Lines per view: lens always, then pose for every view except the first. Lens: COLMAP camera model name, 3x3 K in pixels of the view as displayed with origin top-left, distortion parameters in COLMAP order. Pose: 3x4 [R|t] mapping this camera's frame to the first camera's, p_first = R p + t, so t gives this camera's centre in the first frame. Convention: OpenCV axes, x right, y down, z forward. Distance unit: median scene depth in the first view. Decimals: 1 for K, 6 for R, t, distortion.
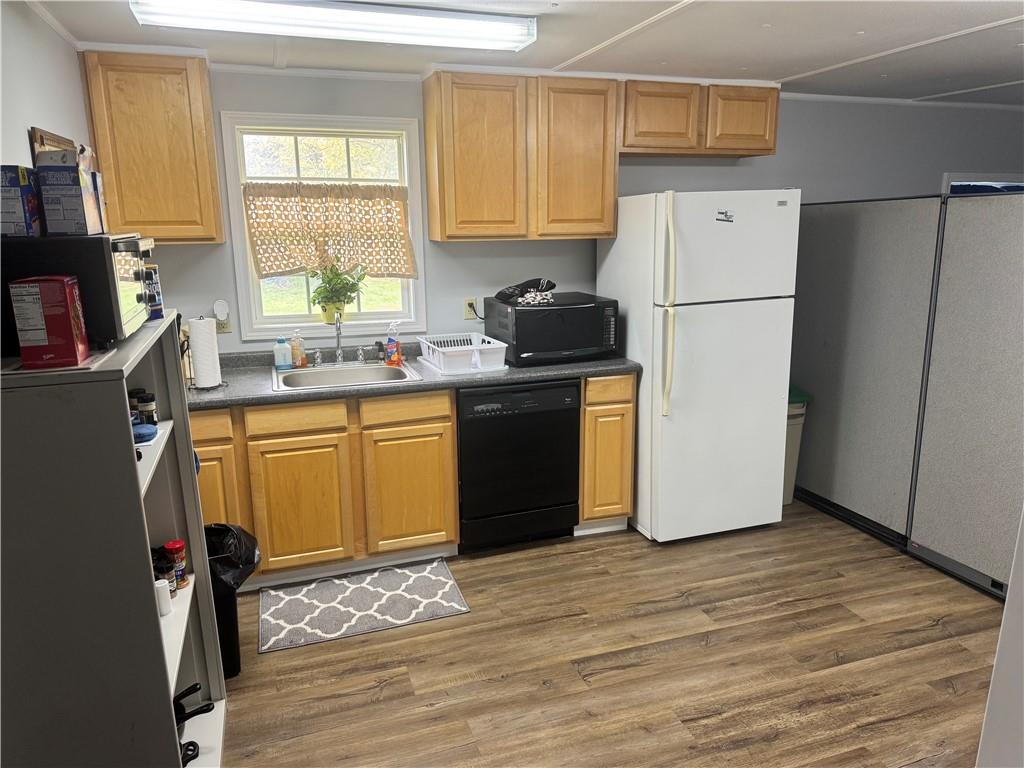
lens RADIAL K [[724.0, 0, 507.5], [0, 724.0, 386.1], [0, 0, 1]] dist [0.028917, -0.017883]
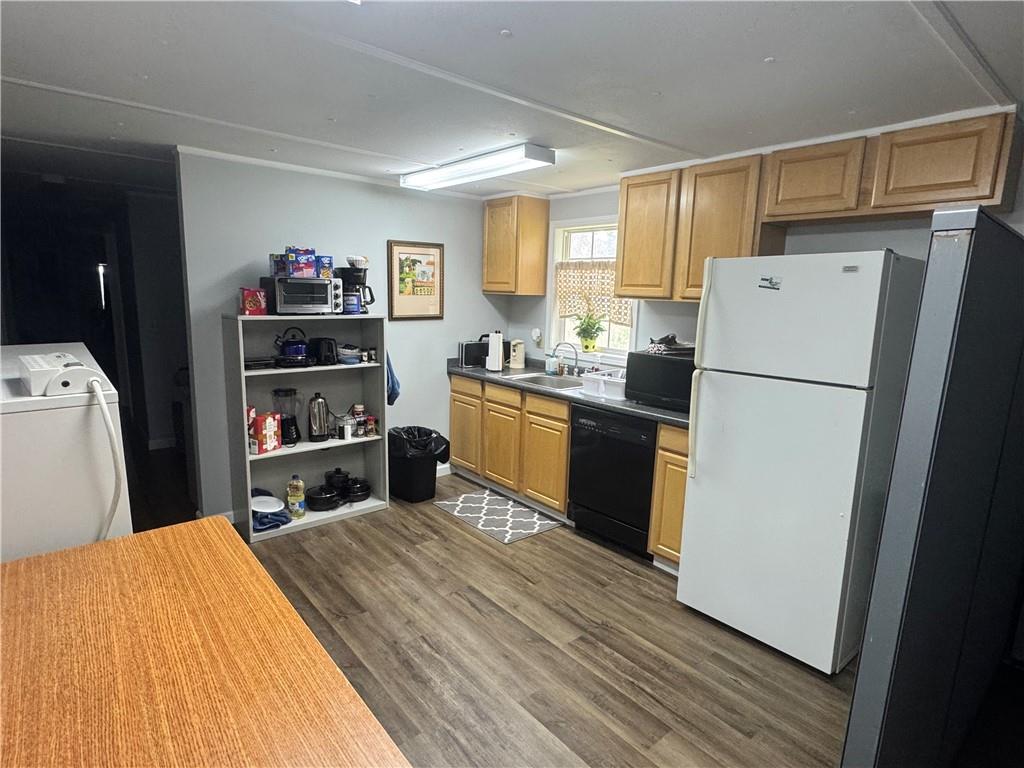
lens RADIAL K [[541.9, 0, 509.1], [0, 541.9, 386.6], [0, 0, 1]] dist [-0.012997, 0.002610]
pose [[0.374705, 0.183082, -0.908888, 0.821019], [-0.248311, 0.964313, 0.091876, -0.090553], [0.893273, 0.191261, 0.406795, 0.464096]]
